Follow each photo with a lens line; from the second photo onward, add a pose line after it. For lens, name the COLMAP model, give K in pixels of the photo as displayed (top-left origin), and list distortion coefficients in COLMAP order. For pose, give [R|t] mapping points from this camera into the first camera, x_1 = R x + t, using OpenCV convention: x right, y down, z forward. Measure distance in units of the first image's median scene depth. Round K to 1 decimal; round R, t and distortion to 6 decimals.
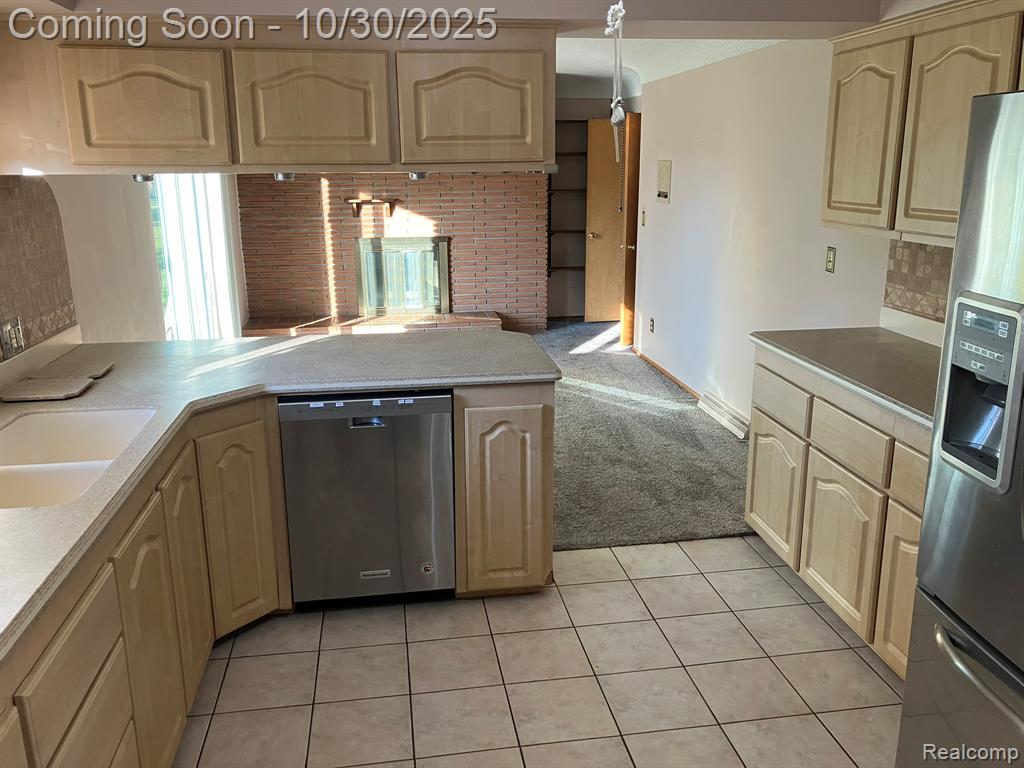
lens RADIAL K [[836.3, 0, 512.0], [0, 836.3, 384.0], [0, 0, 1]] dist [0.061252, -0.115680]
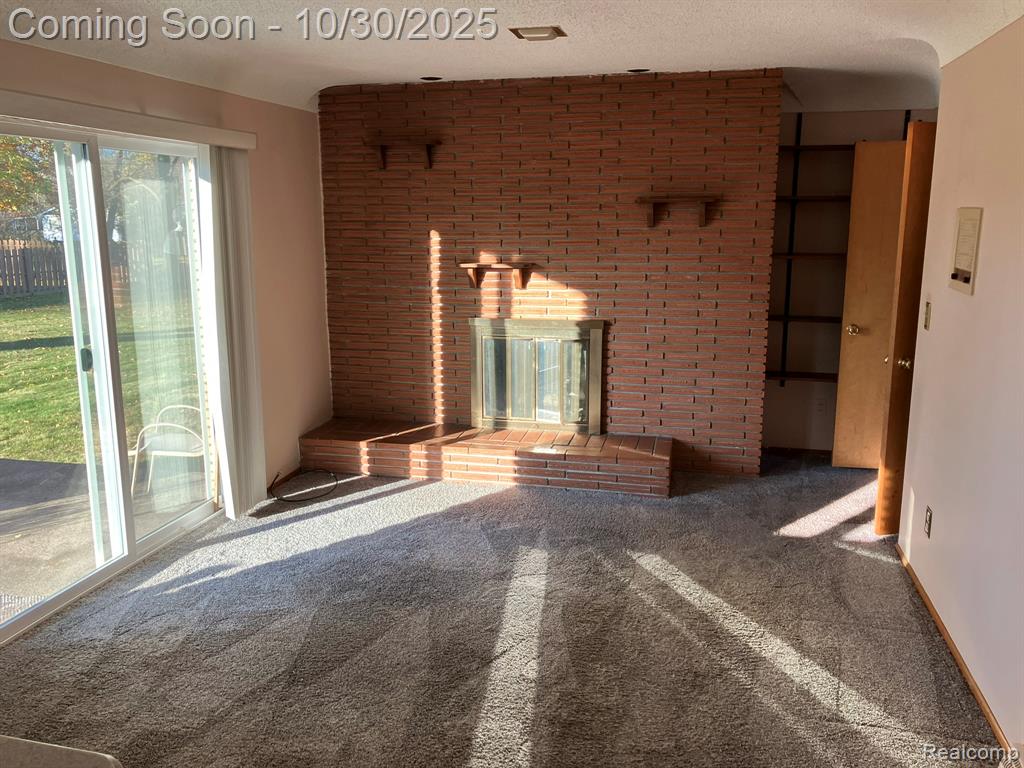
lens RADIAL K [[841.4, 0, 499.2], [0, 841.4, 380.2], [0, 0, 1]] dist [0.050156, -0.066692]
pose [[0.924595, 0.079097, -0.372649, 0.152155], [-0.100492, 0.994200, -0.038310, -0.150820], [0.367457, 0.072870, 0.927181, 0.564604]]
